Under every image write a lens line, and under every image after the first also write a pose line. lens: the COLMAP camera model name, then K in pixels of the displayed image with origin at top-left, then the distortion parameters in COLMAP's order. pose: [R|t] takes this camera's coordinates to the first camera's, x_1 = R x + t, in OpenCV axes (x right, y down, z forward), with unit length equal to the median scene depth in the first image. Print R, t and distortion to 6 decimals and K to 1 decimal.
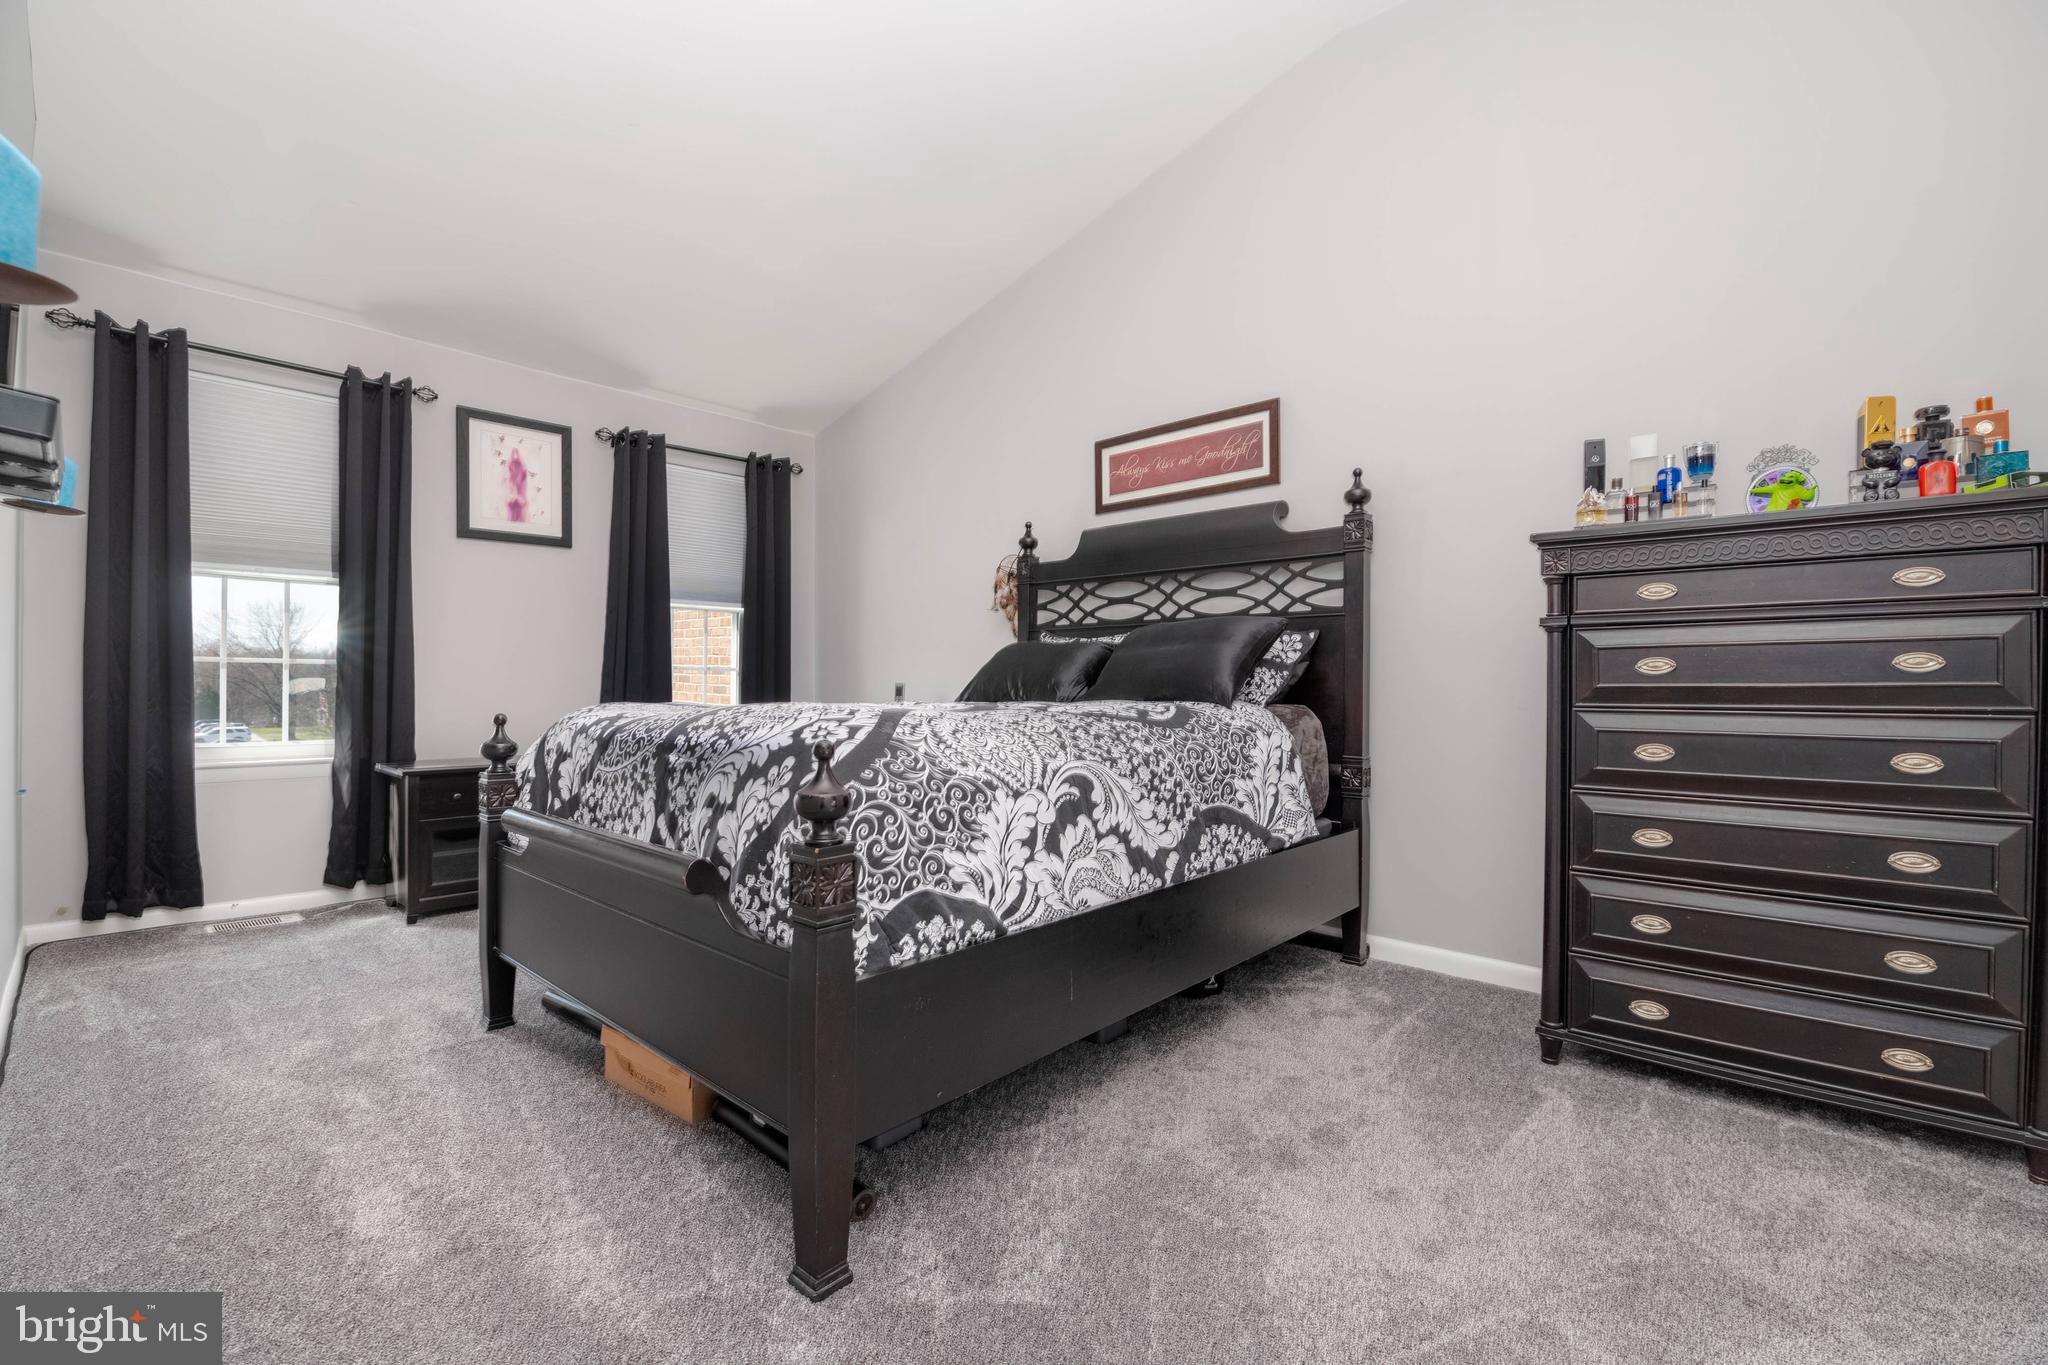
lens RADIAL K [[876.3, 0, 1030.0], [0, 876.3, 682.8], [0, 0, 1]] dist [0.002188, -0.000901]
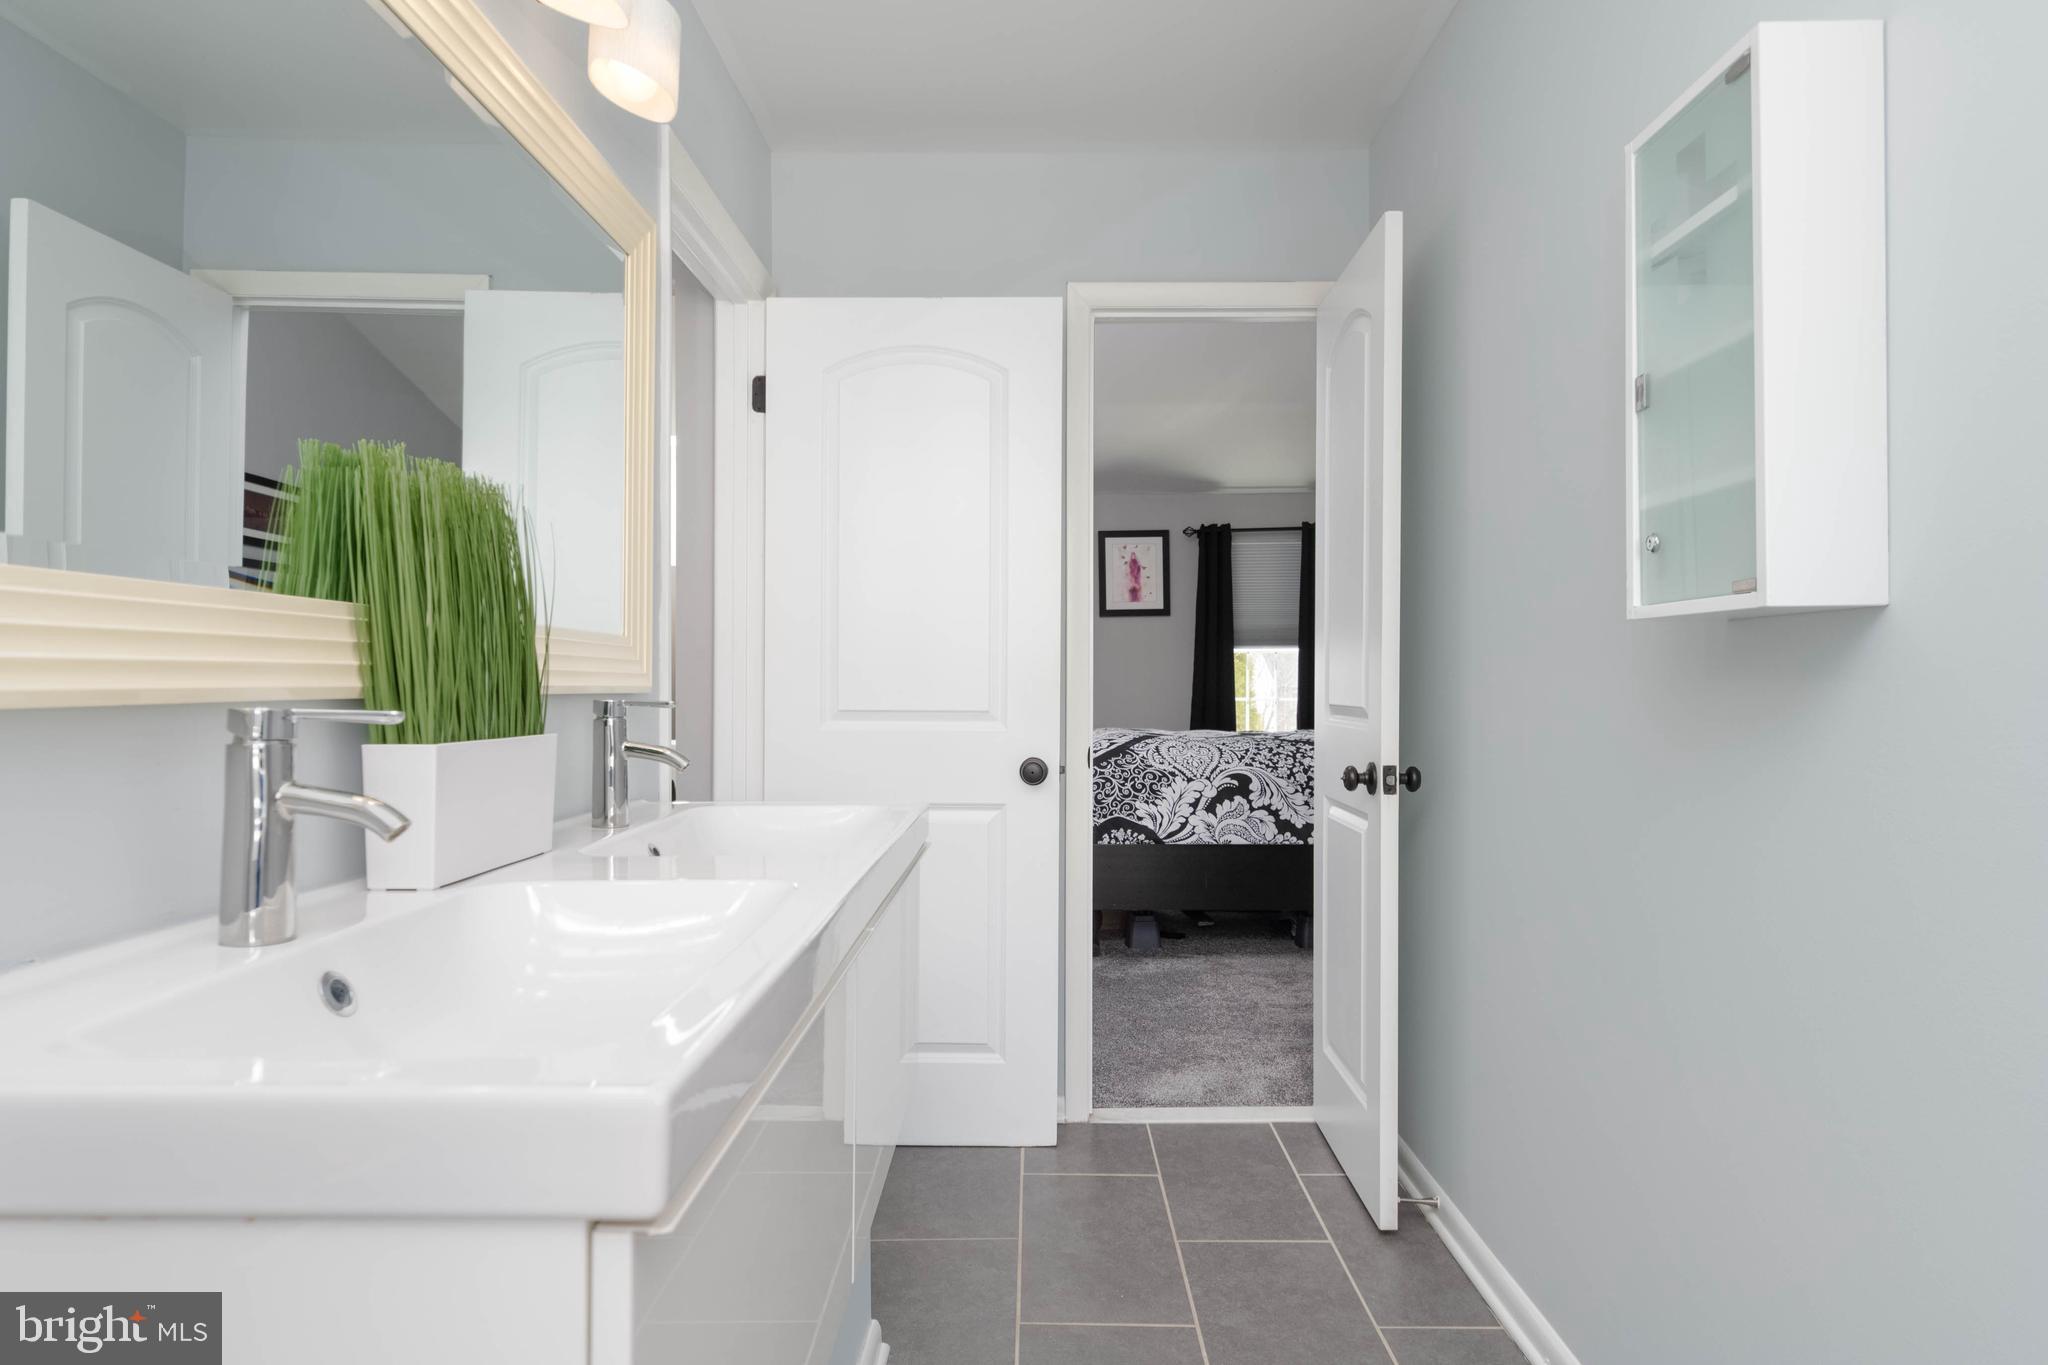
lens RADIAL K [[1168.2, 0, 1007.5], [0, 1168.2, 688.1], [0, 0, 1]] dist [-0.014205, -0.001109]
pose [[0.667088, -0.009310, -0.744921, 1.169509], [0.002416, 0.999944, -0.010334, -0.035755], [0.744975, 0.005095, 0.667073, -0.728463]]
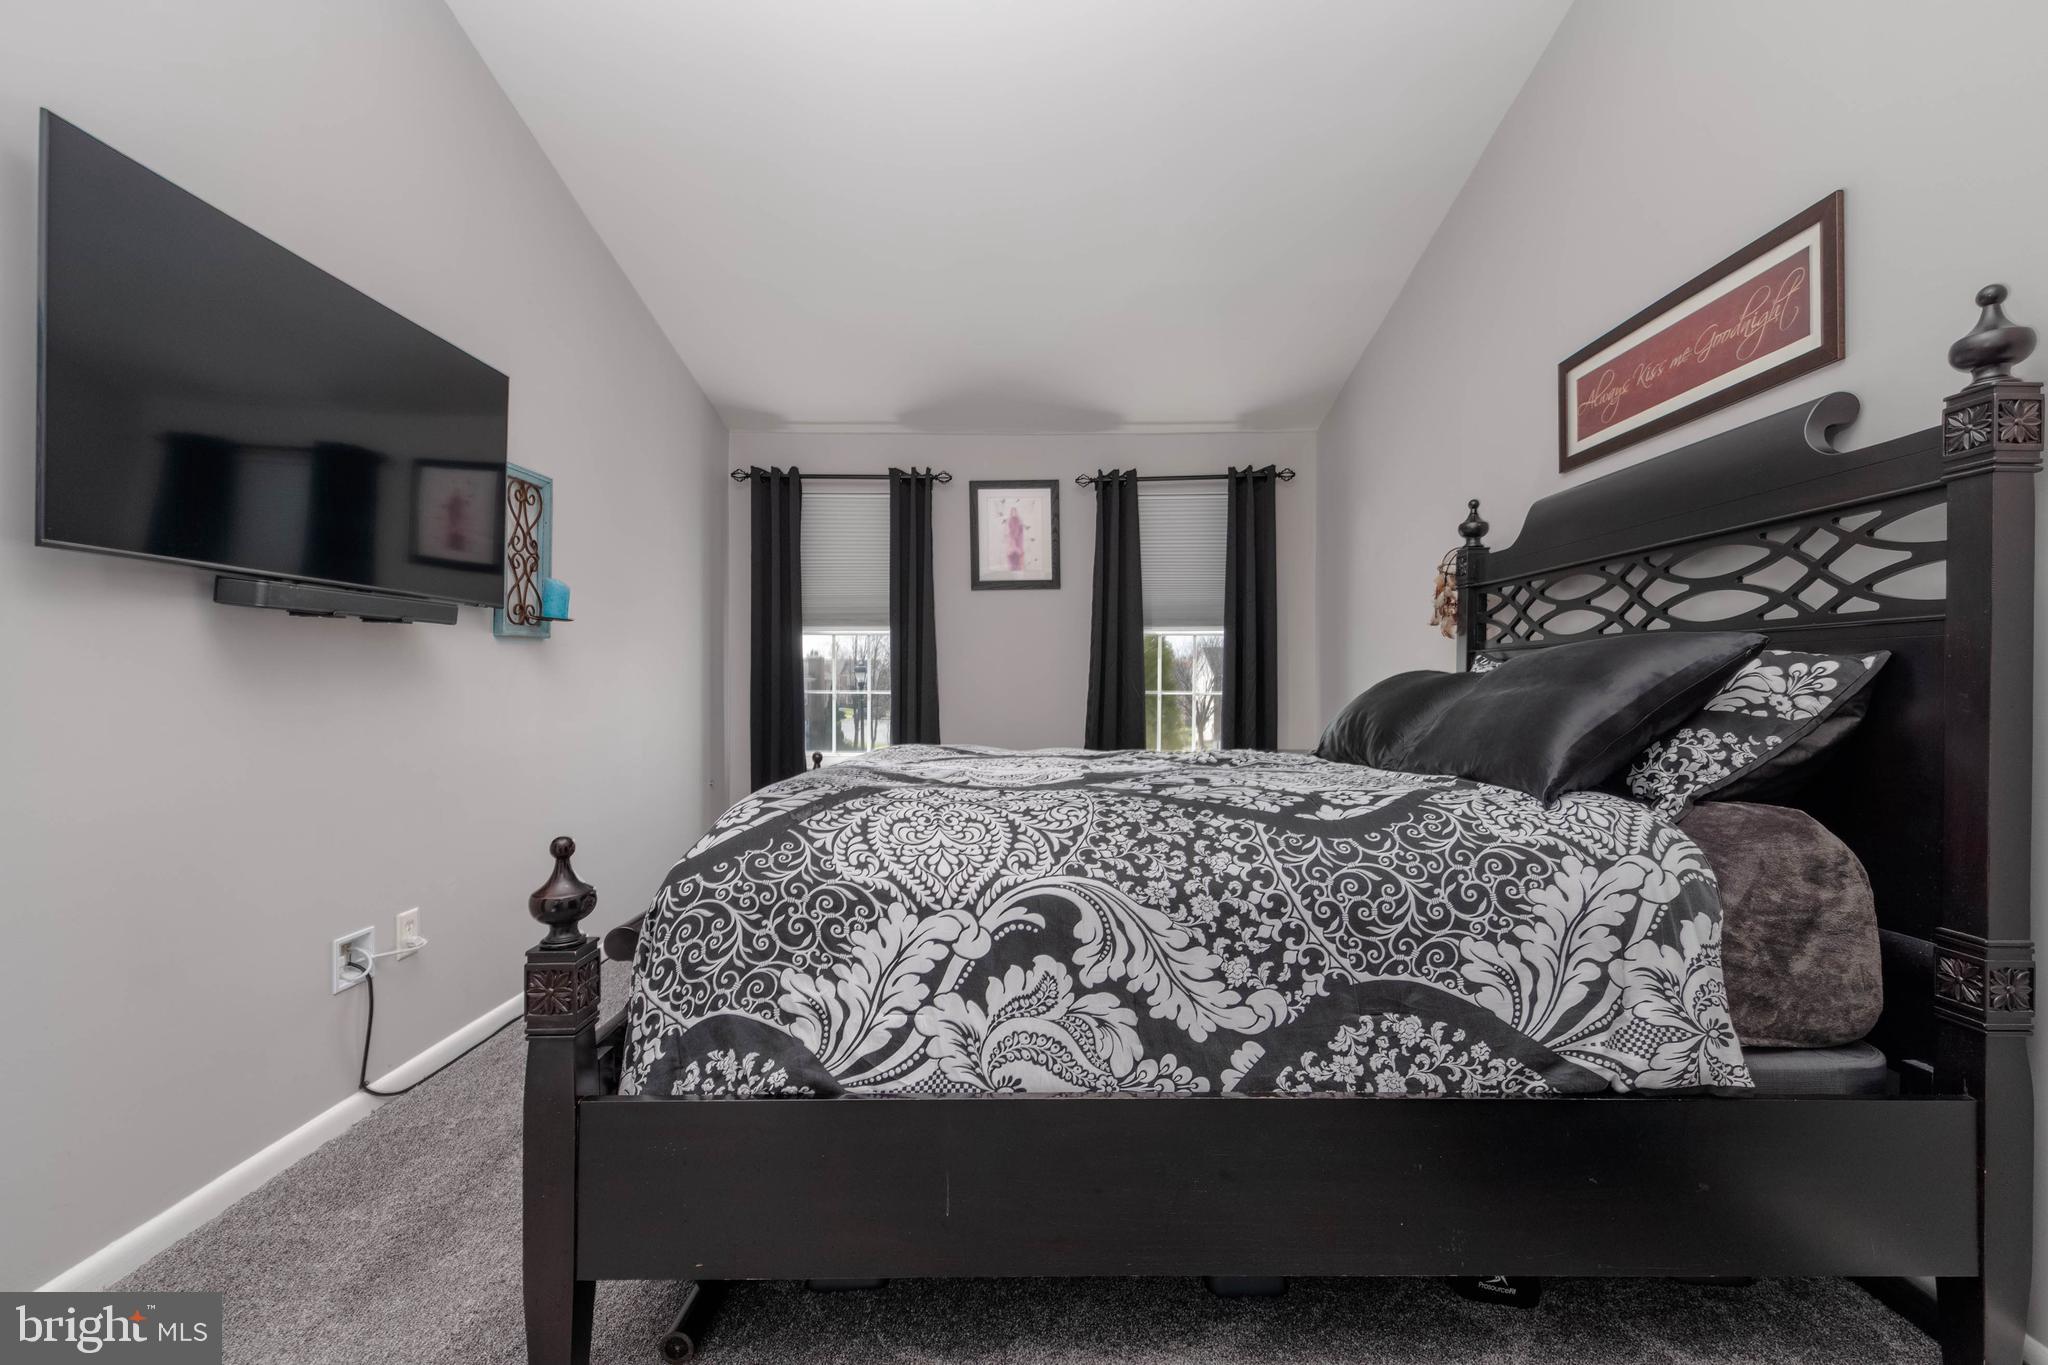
lens RADIAL K [[876.3, 0, 1021.9], [0, 876.3, 685.5], [0, 0, 1]] dist [0.002188, -0.000901]
pose [[0.672894, -0.005810, -0.739716, 0.434705], [0.004005, 0.999983, -0.004211, -0.048163], [0.739728, -0.000129, 0.672906, 0.391496]]
